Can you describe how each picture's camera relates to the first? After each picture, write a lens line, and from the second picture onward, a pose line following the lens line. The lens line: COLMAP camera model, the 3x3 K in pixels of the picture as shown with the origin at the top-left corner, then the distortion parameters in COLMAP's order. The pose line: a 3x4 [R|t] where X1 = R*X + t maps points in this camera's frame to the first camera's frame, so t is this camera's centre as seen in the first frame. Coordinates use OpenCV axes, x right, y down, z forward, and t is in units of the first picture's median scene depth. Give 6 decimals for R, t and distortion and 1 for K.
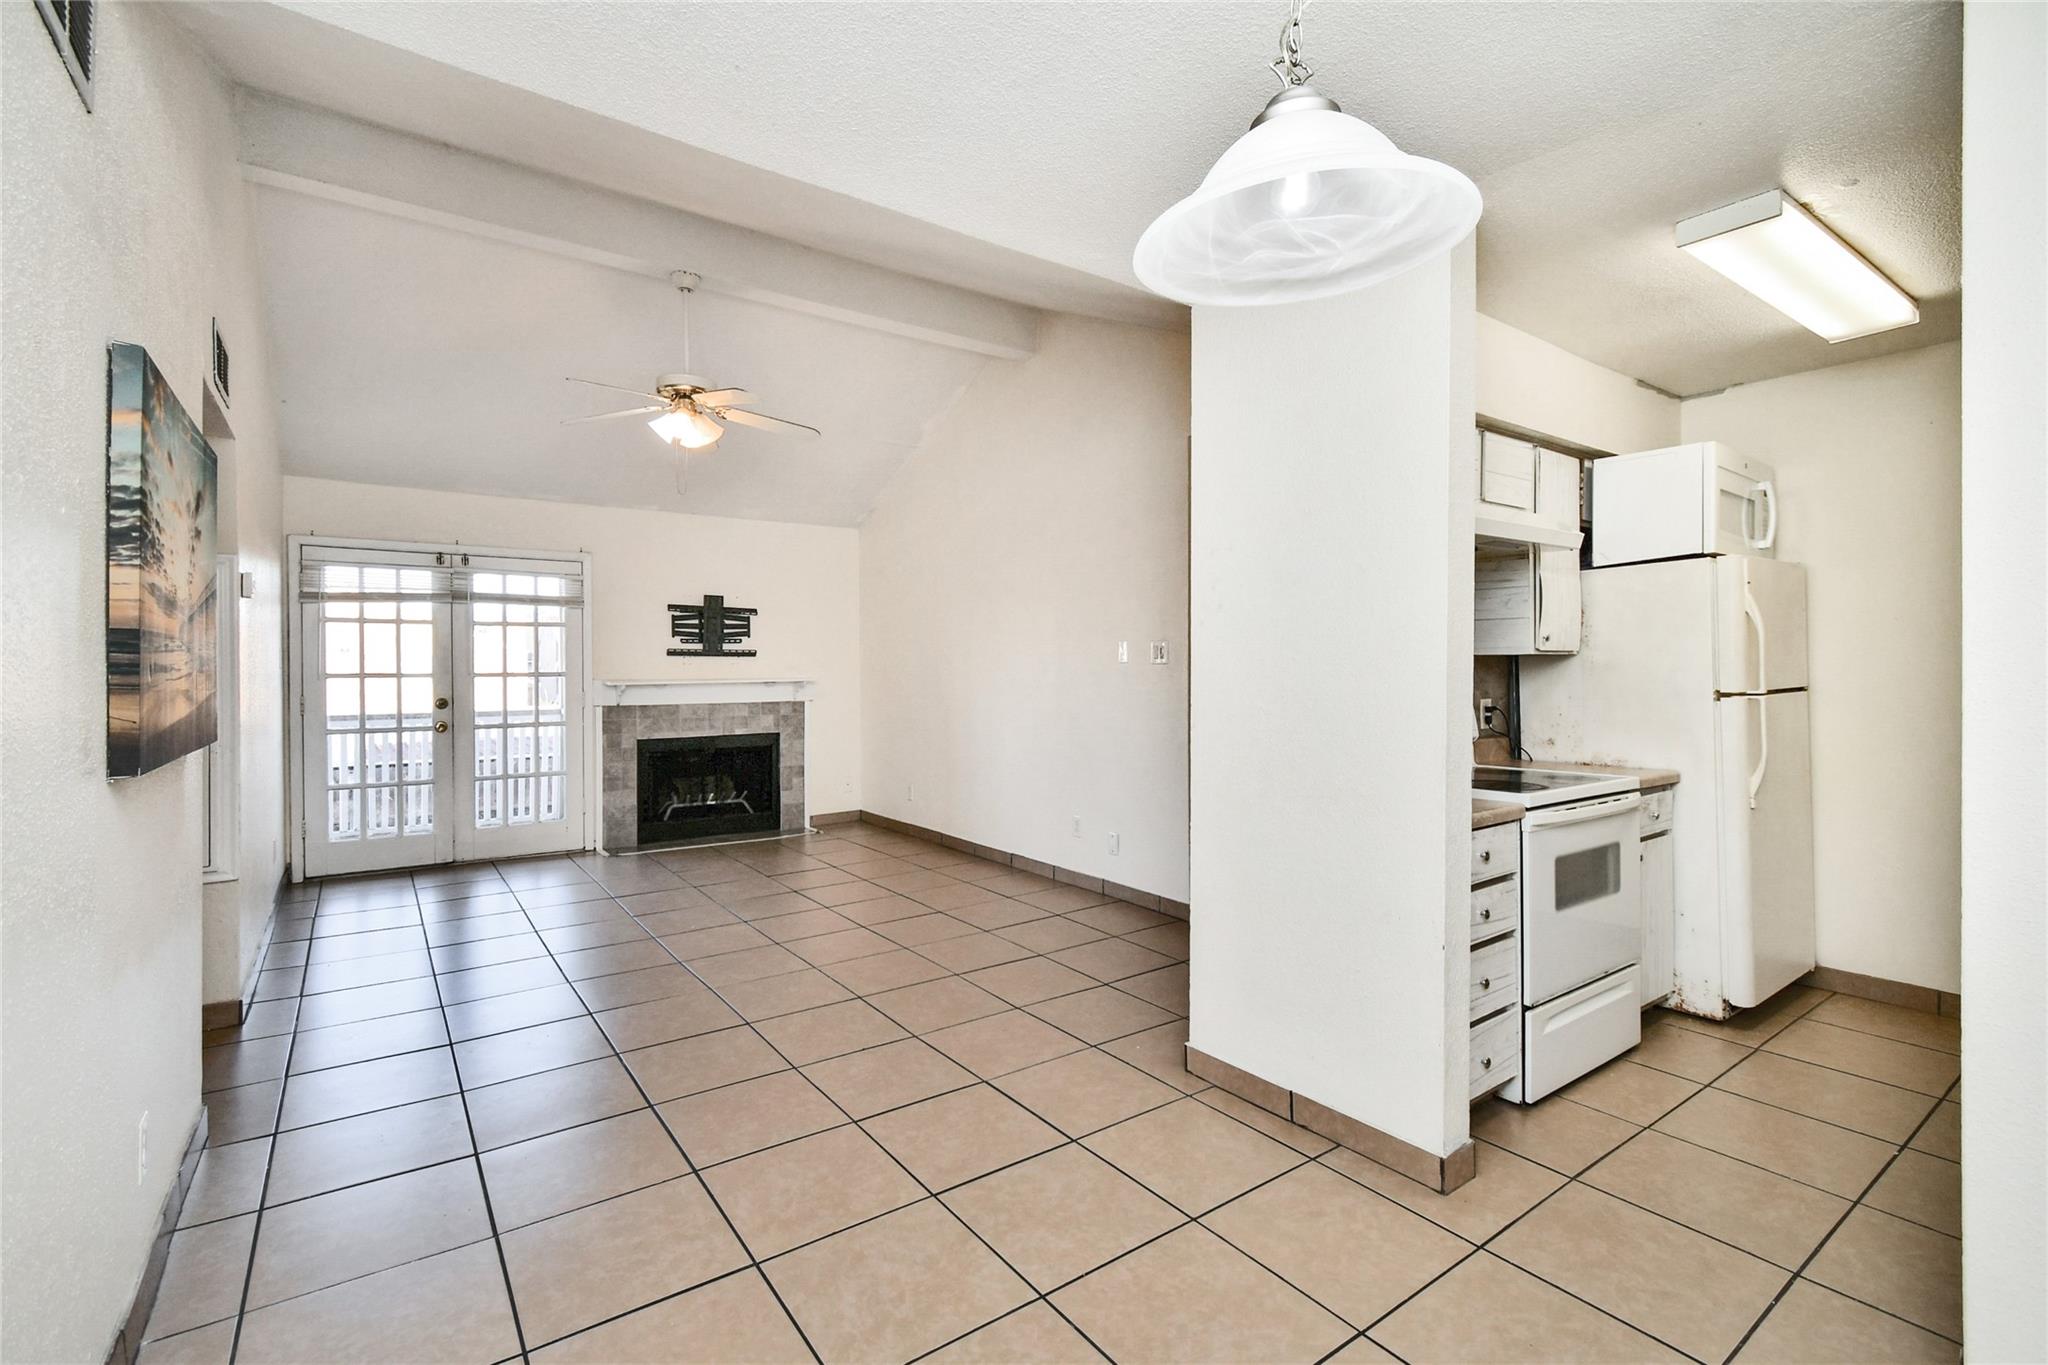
lens RADIAL K [[912.0, 0, 1018.1], [0, 912.0, 672.9], [0, 0, 1]] dist [0.004447, -0.004332]
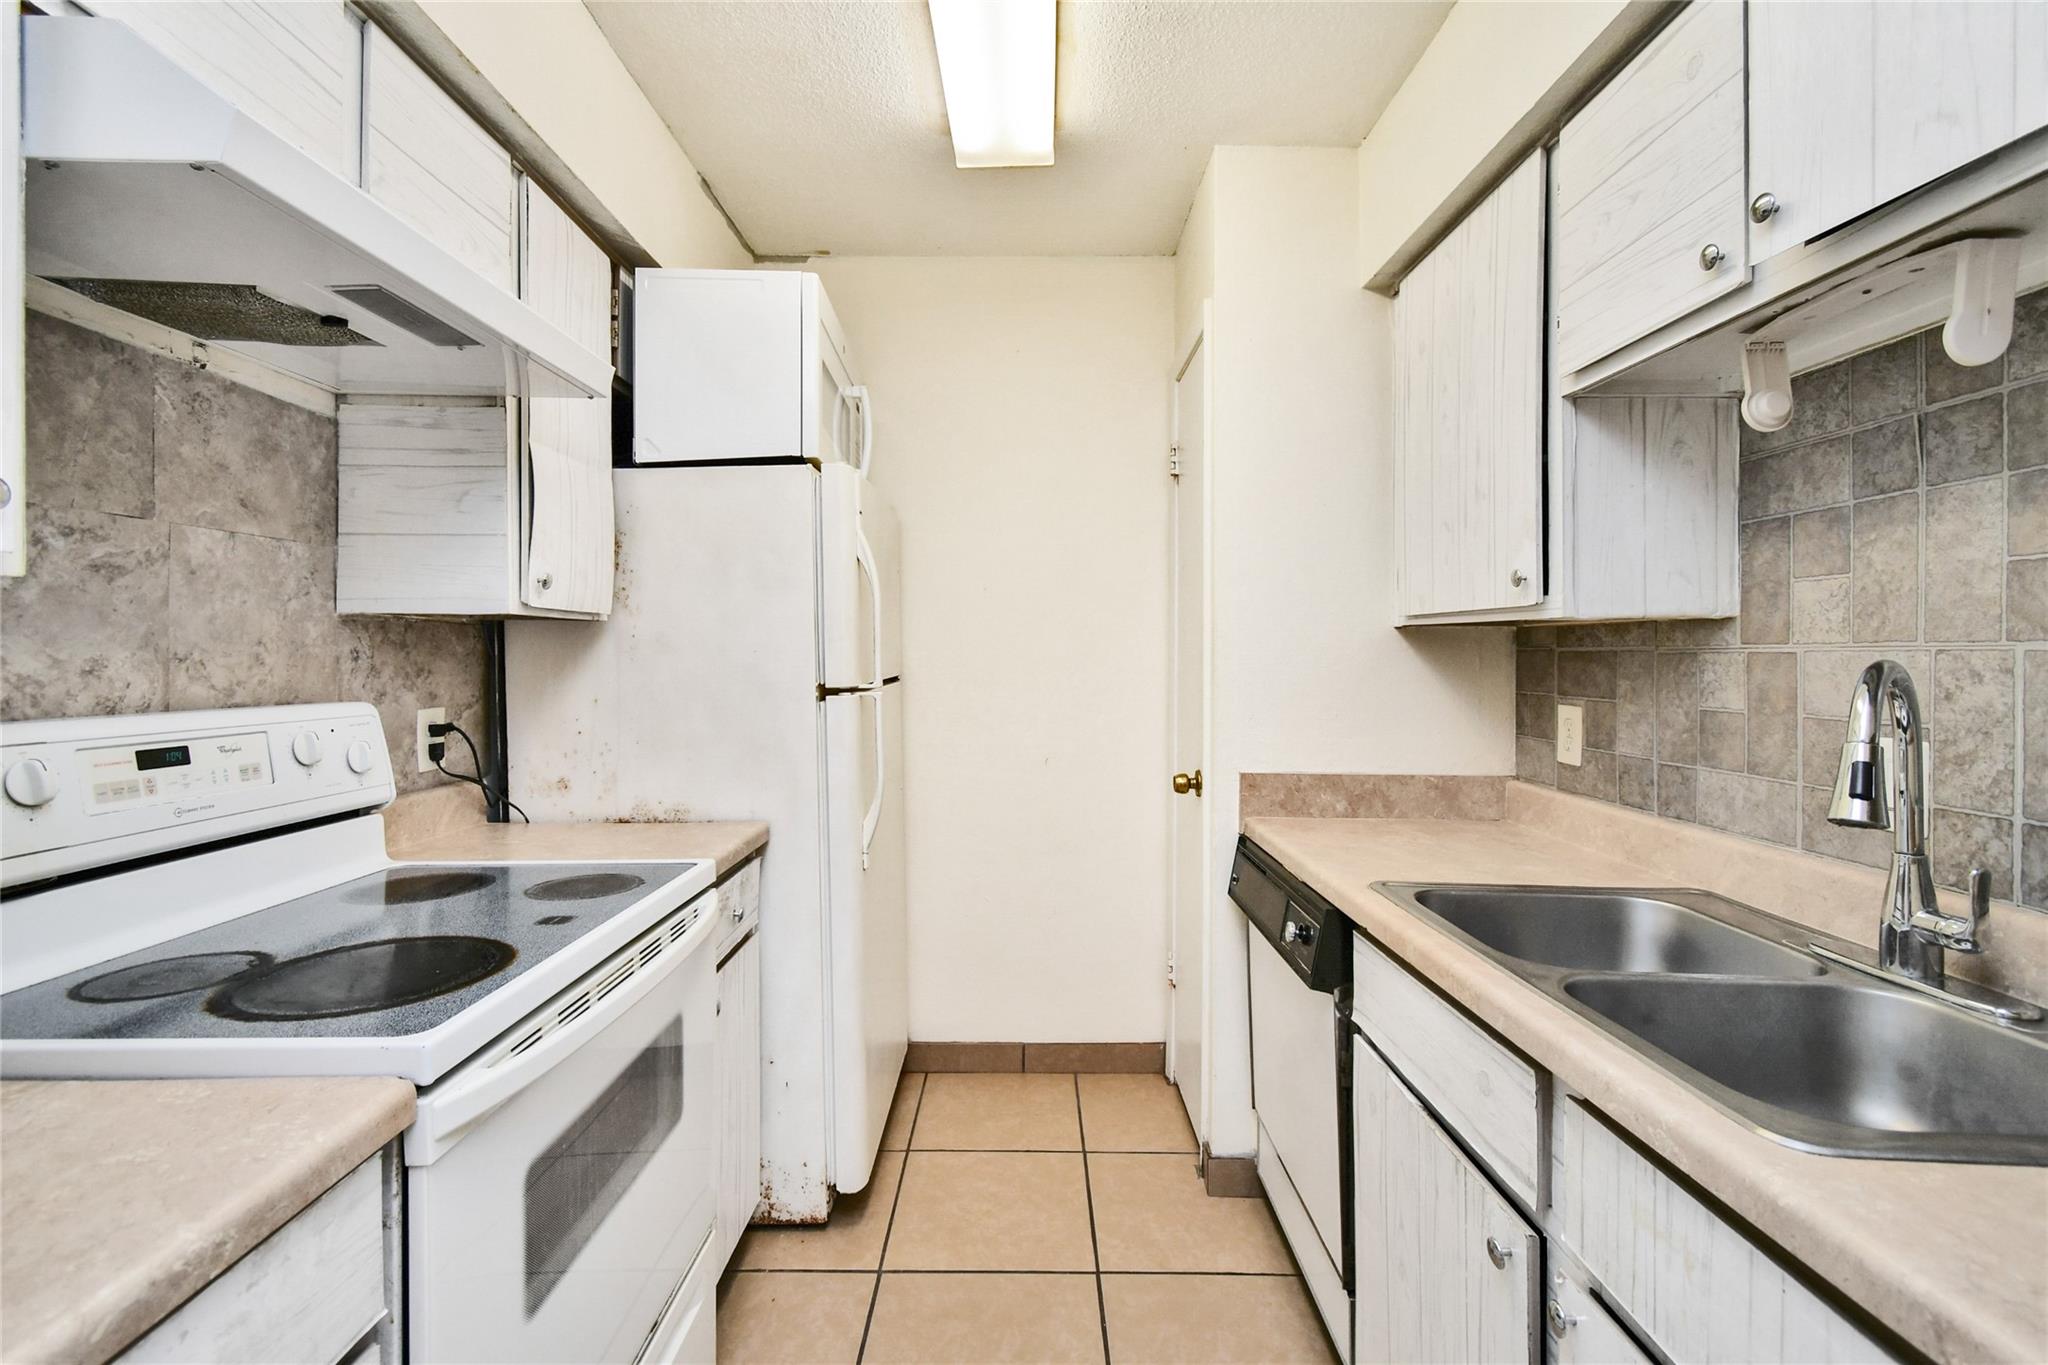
lens RADIAL K [[919.0, 0, 1020.6], [0, 919.0, 660.0], [0, 0, 1]] dist [0.001604, -0.003703]
pose [[0.582957, 0.002043, 0.812500, 0.331998], [0.001256, 0.999993, -0.003415, 0.005034], [-0.812502, 0.003012, 0.582951, 0.513793]]
